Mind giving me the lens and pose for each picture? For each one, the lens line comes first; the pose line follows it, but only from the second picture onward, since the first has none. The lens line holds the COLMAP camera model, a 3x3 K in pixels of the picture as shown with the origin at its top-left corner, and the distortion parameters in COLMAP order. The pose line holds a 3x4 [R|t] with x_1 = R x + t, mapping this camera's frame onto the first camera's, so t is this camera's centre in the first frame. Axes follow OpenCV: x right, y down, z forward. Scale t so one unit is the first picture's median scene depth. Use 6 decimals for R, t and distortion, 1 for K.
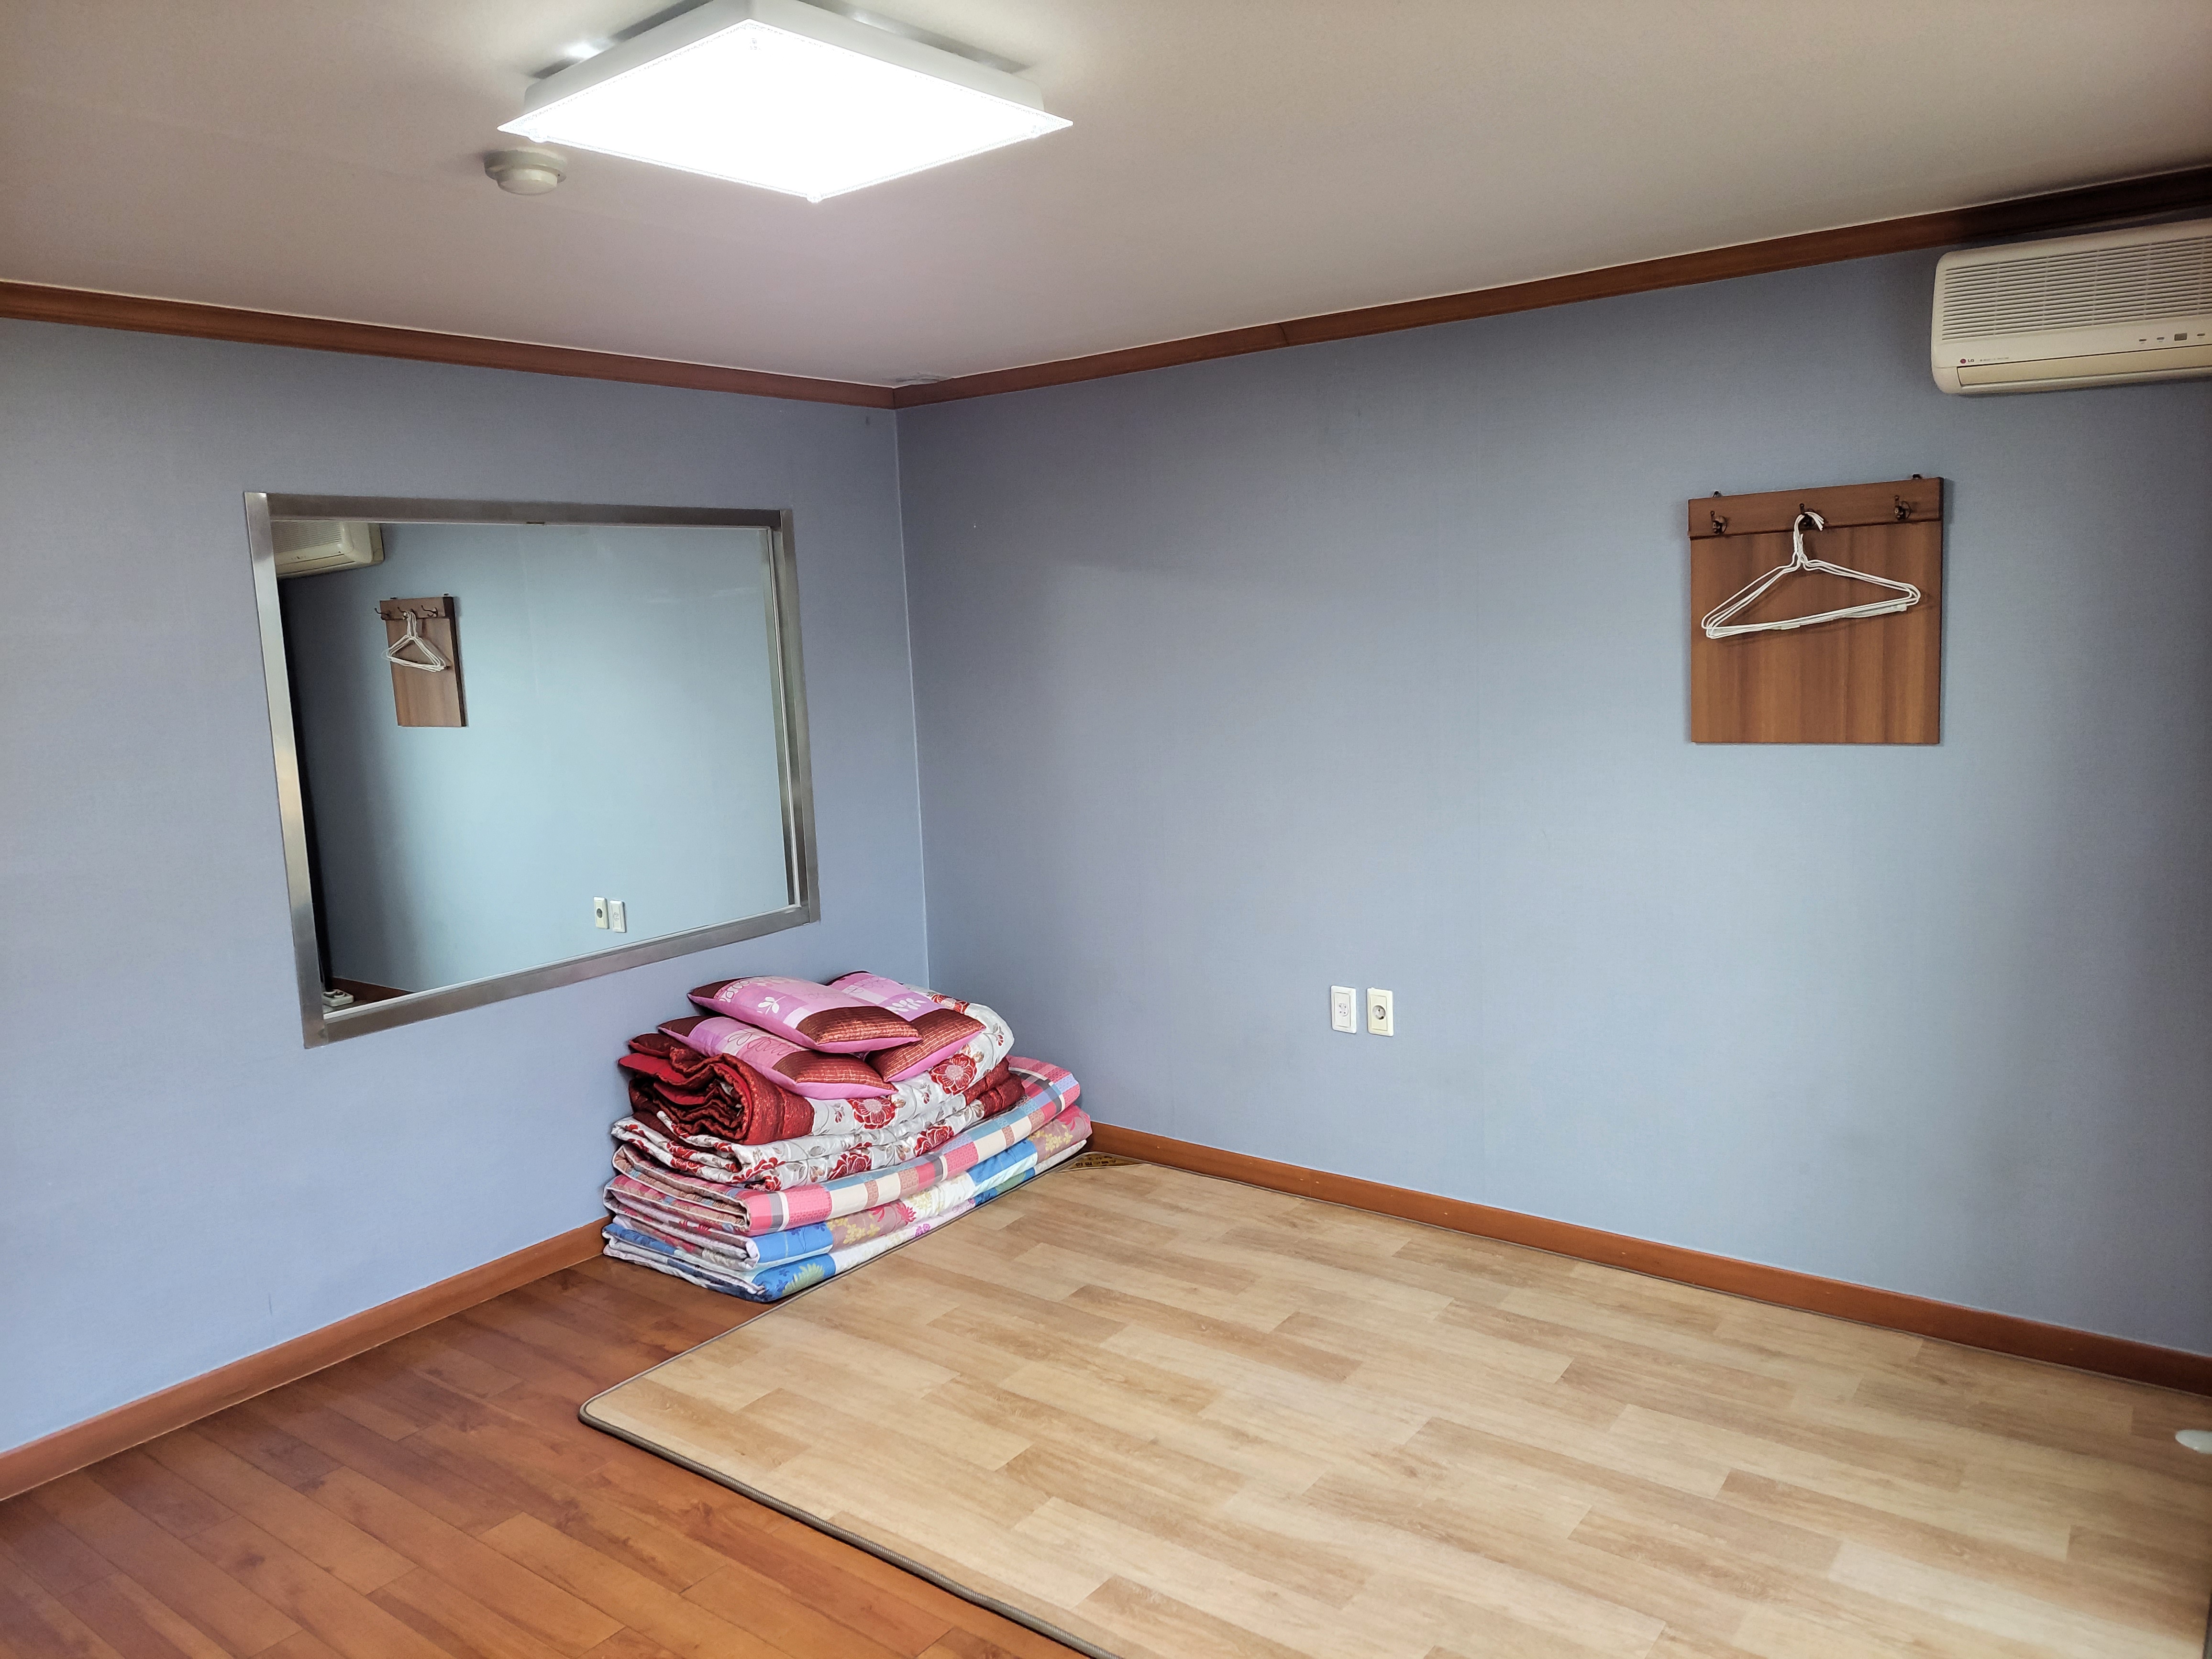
lens RADIAL K [[1564.6, 0, 1106.0], [0, 1564.6, 829.5], [0, 0, 1]] dist [0.092231, -0.095827]
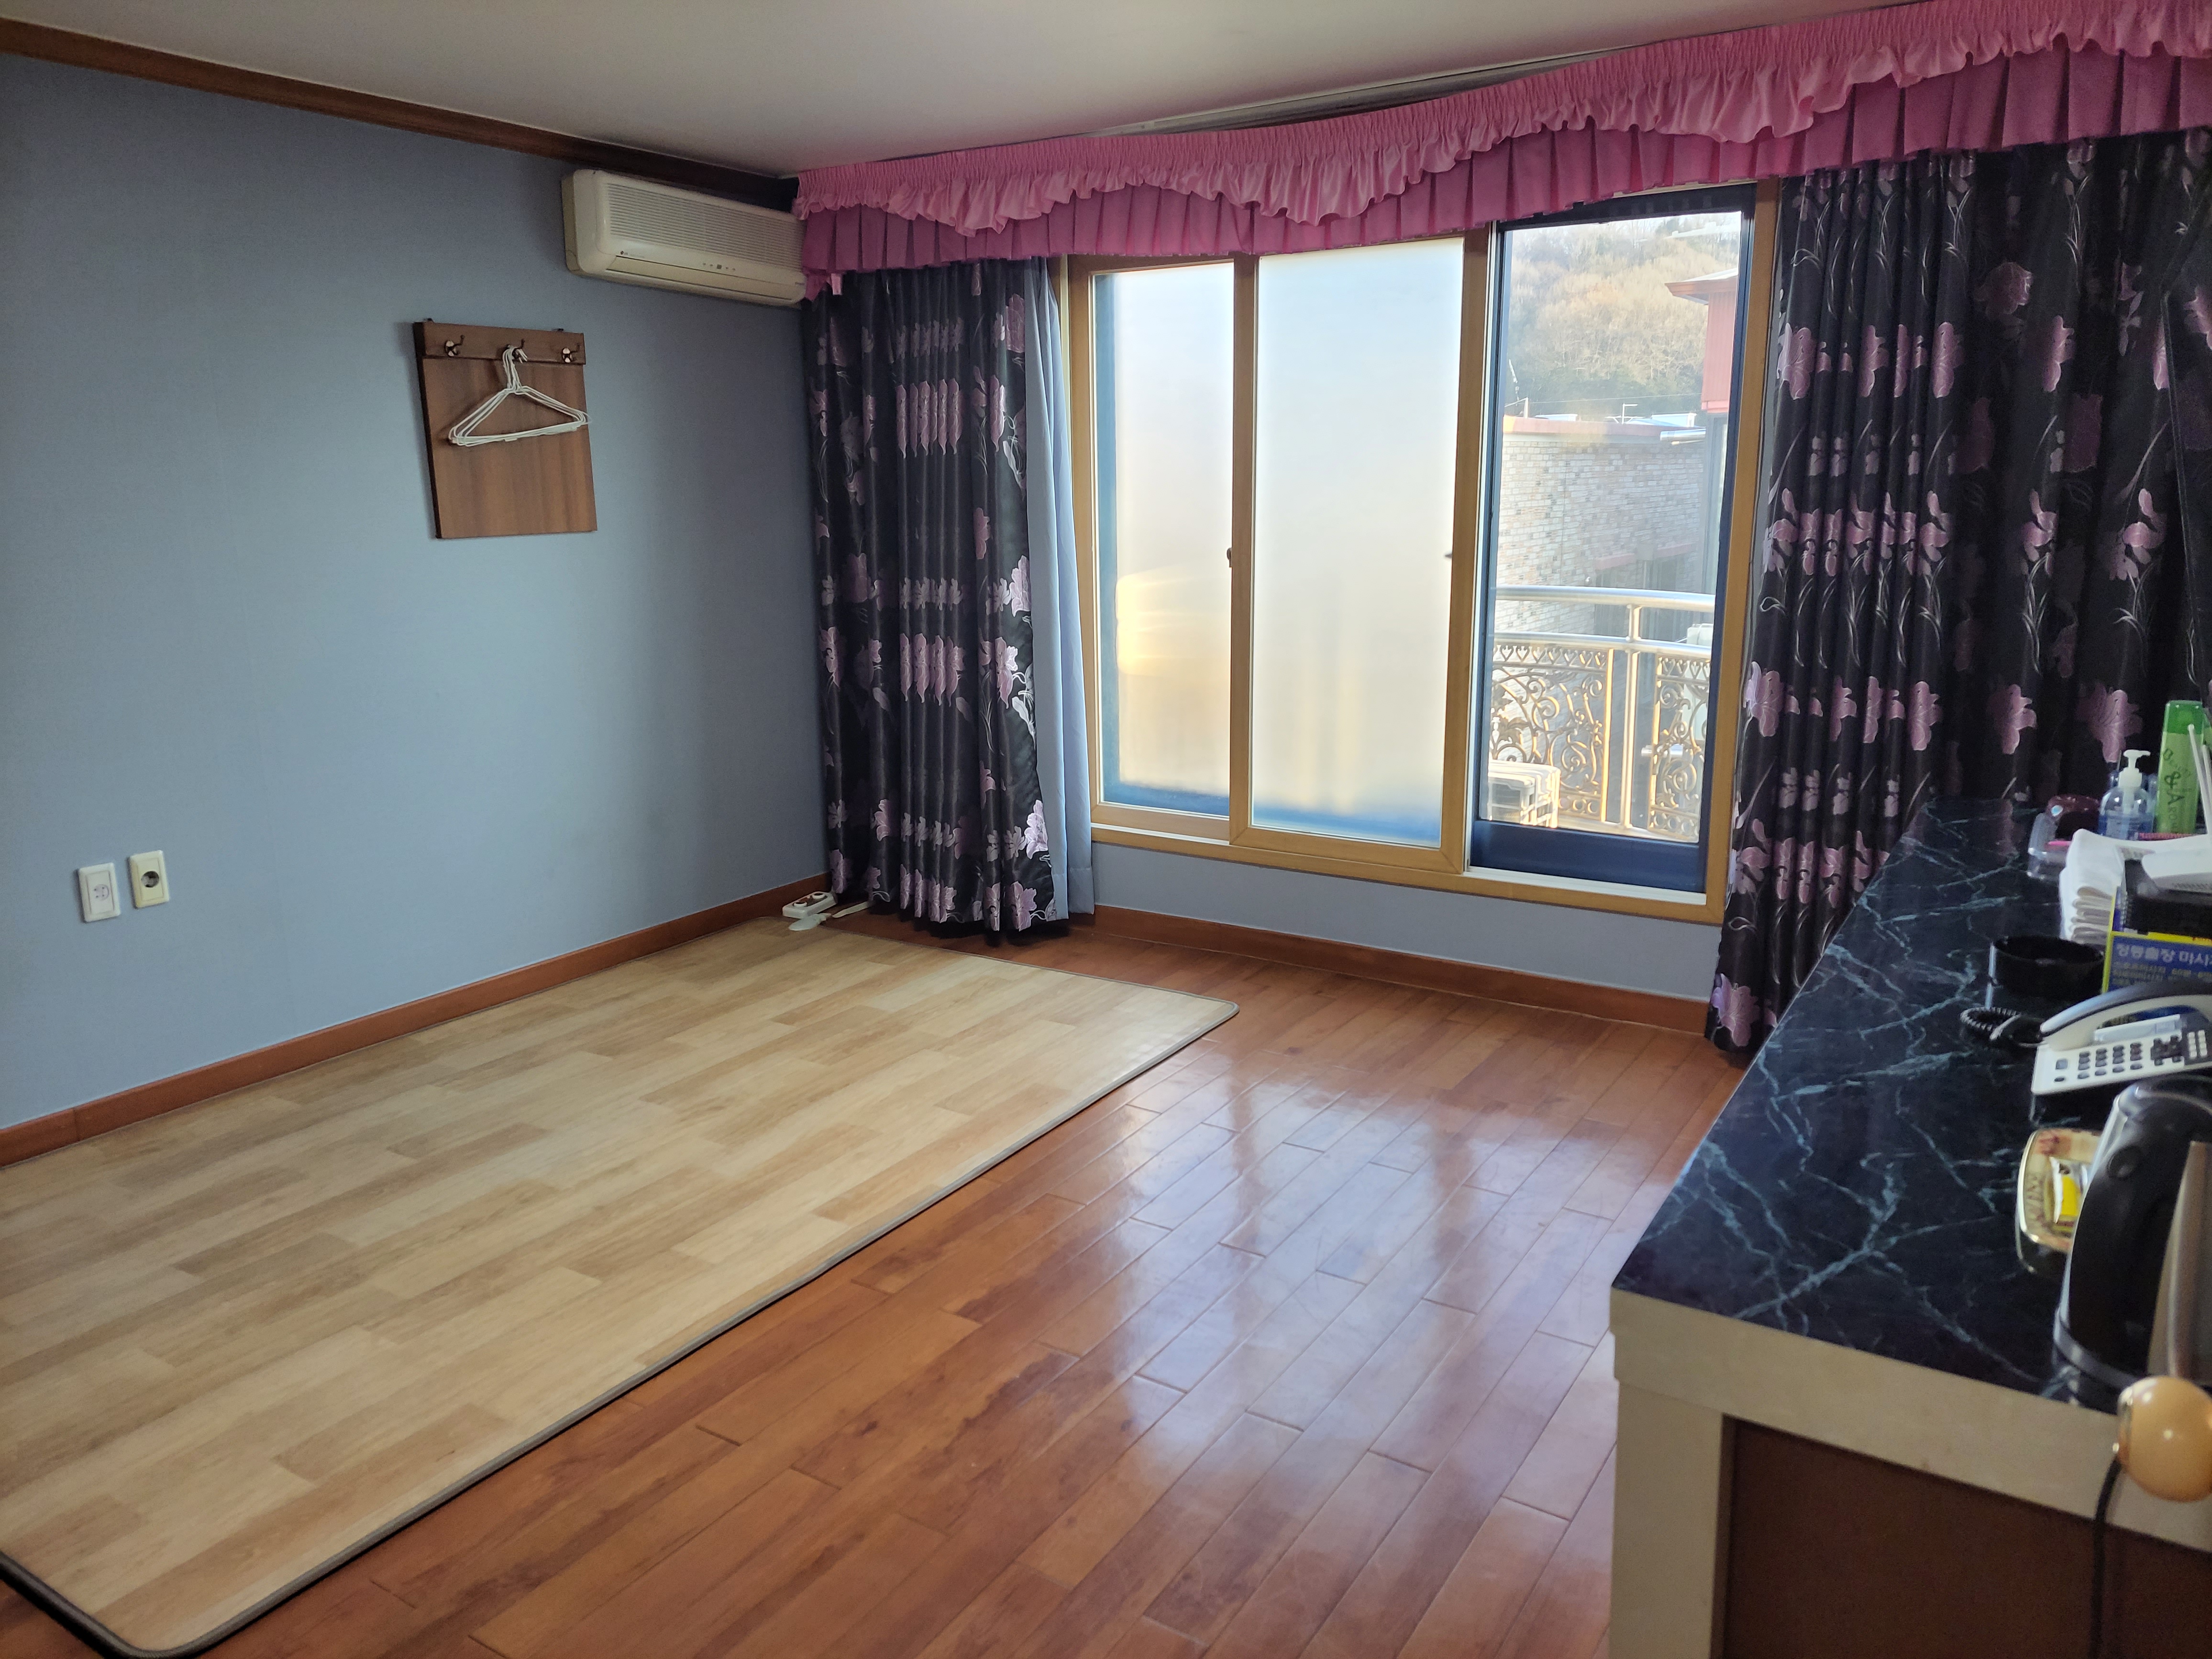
lens RADIAL K [[1564.6, 0, 1106.0], [0, 1564.6, 829.5], [0, 0, 1]] dist [0.092231, -0.095827]
pose [[-0.064442, -0.175396, 0.982387, -0.894020], [0.159979, 0.969885, 0.183658, 0.016391], [-0.985015, 0.168996, -0.034441, 0.637399]]
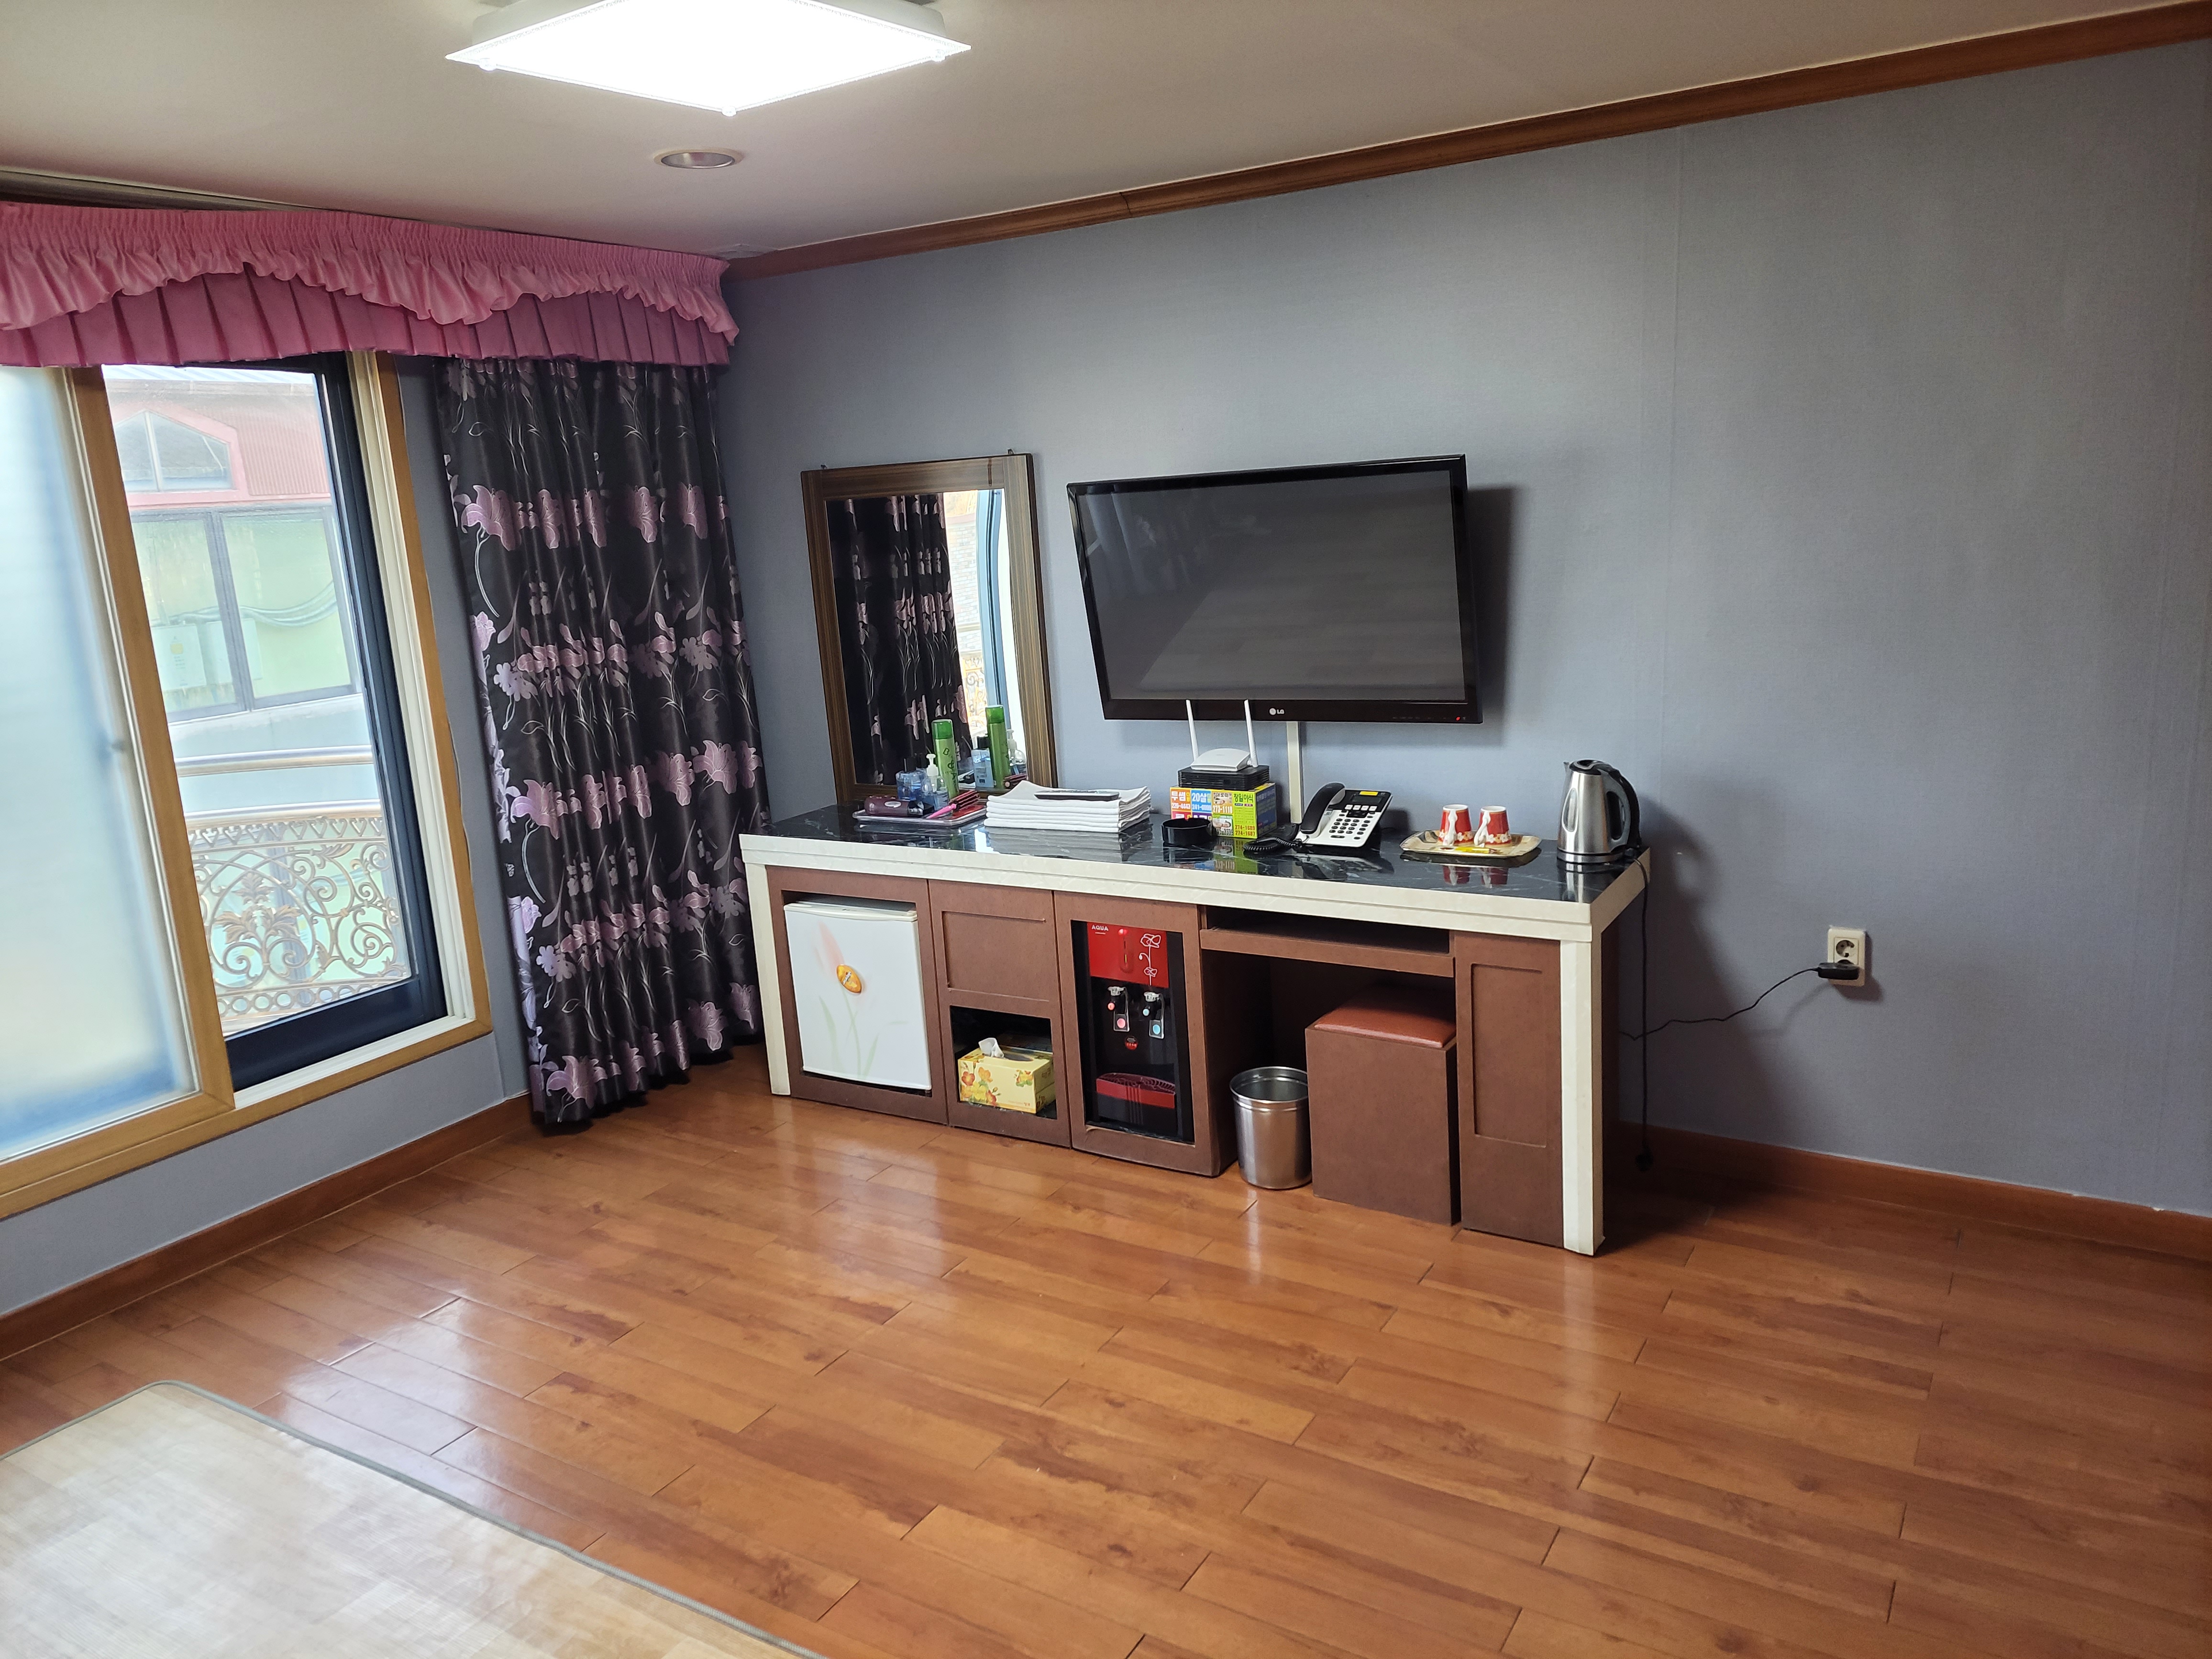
lens RADIAL K [[1627.4, 0, 1106.0], [0, 1627.4, 829.5], [0, 0, 1]] dist [0.124713, 0.000423]
pose [[-0.990589, 0.115293, -0.073764, -0.189383], [0.082762, 0.933798, 0.348098, -0.196399], [0.109014, 0.338717, -0.934552, 1.393522]]
